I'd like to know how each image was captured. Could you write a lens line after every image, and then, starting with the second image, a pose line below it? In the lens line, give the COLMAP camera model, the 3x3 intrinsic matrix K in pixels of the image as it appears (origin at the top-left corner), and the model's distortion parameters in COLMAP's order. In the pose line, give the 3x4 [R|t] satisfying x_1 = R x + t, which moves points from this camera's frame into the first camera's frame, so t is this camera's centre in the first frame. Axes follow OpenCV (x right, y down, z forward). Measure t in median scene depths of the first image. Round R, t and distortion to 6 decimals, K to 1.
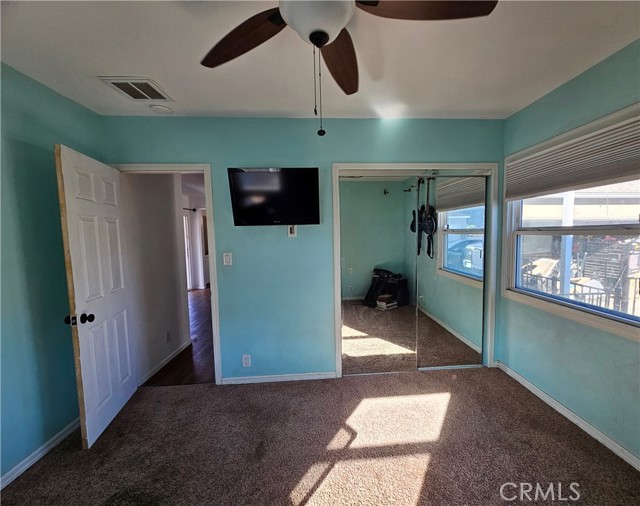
lens RADIAL K [[262.9, 0, 320.0], [0, 262.9, 253.0], [0, 0, 1]] dist [0.000093, 0.000014]
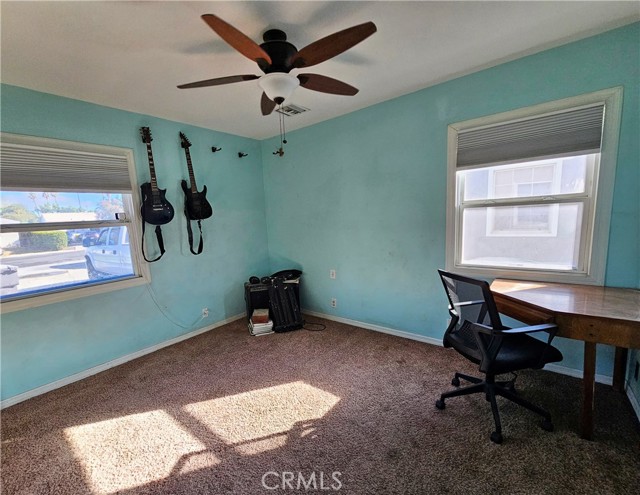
lens RADIAL K [[265.6, 0, 320.0], [0, 265.6, 247.5], [0, 0, 1]] dist [-0.000178, -0.000020]
pose [[-0.745297, -0.029043, 0.666100, -0.808354], [0.115192, 0.978418, 0.171548, -0.070349], [-0.656707, 0.204584, -0.725866, 1.306245]]
